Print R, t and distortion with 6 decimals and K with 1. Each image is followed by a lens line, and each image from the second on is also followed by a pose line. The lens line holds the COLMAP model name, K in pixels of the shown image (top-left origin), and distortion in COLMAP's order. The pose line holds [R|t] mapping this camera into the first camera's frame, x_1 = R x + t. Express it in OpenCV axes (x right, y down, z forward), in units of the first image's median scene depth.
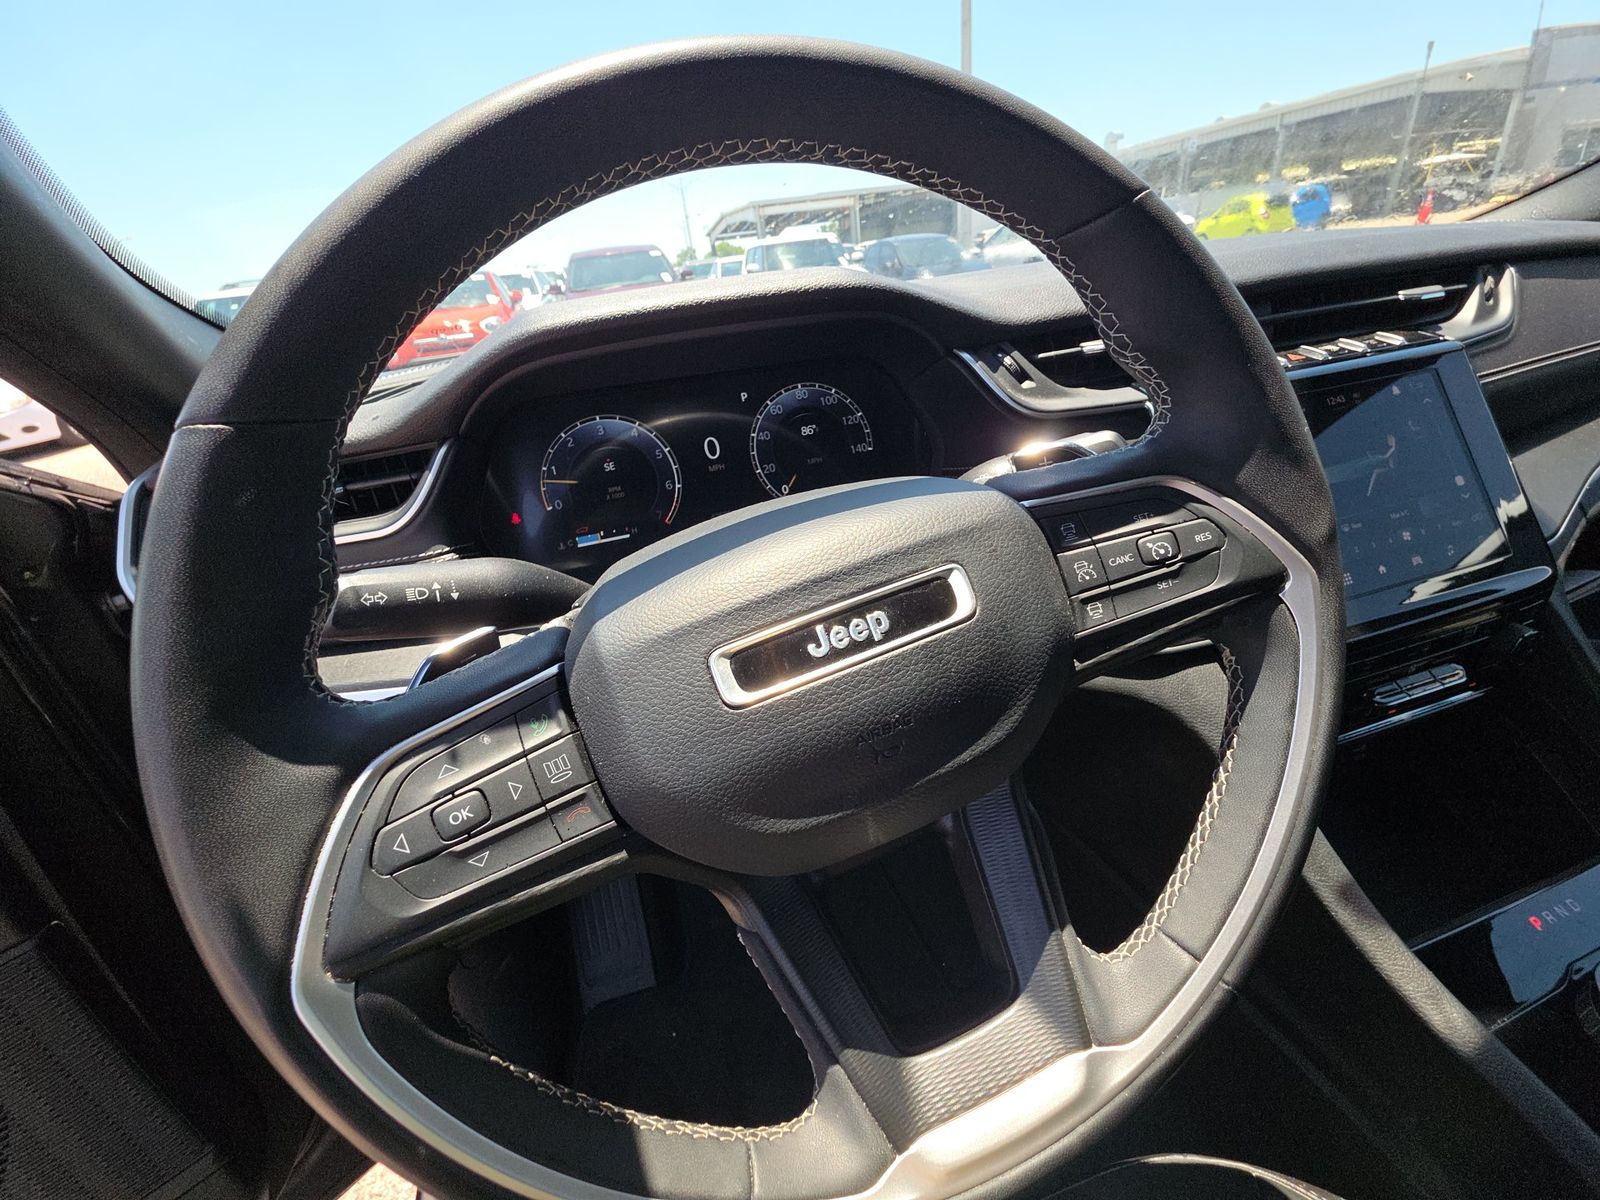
lens RADIAL K [[636.3, 0, 792.8], [0, 636.3, 604.9], [0, 0, 1]] dist [0.004343, 0.000077]
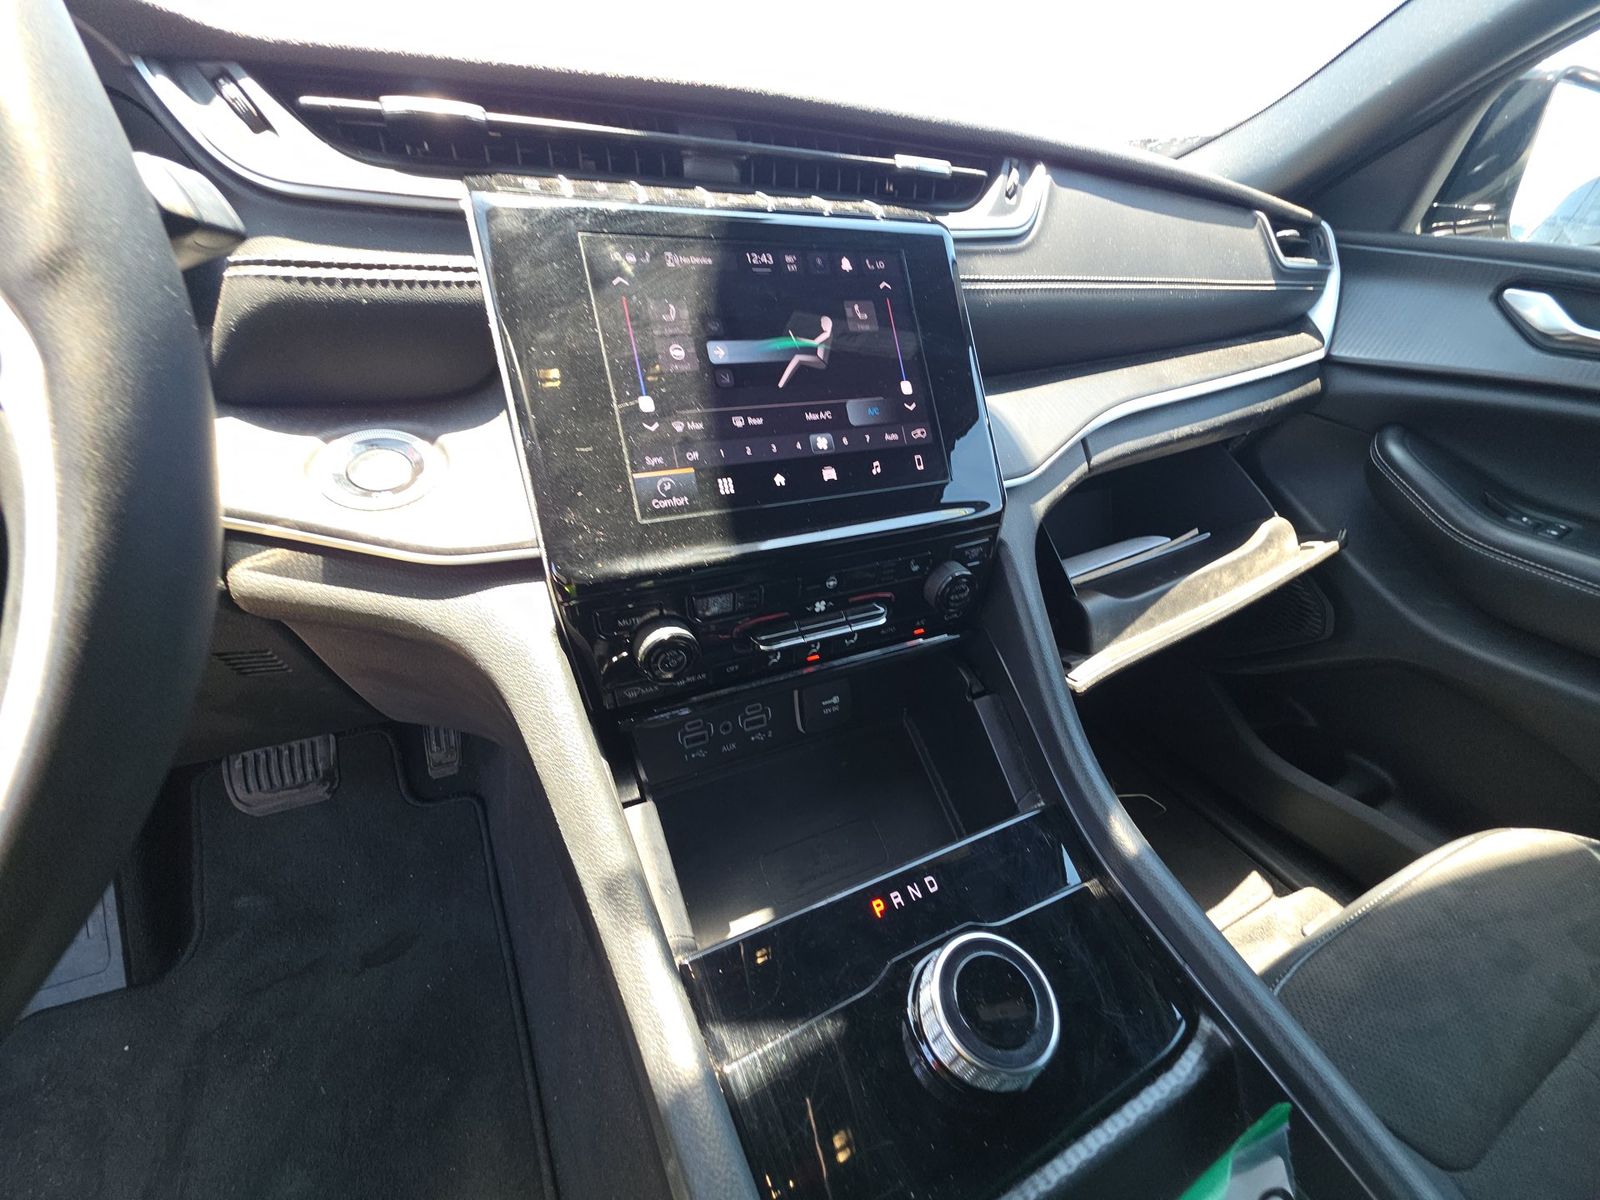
lens RADIAL K [[636.3, 0, 809.3], [0, 636.3, 595.7], [0, 0, 1]] dist [0.004343, 0.000077]
pose [[0.972497, 0.061100, 0.224759, 0.689284], [-0.076440, 0.995256, 0.060186, 0.032564], [-0.220016, -0.075711, 0.972554, 0.184504]]
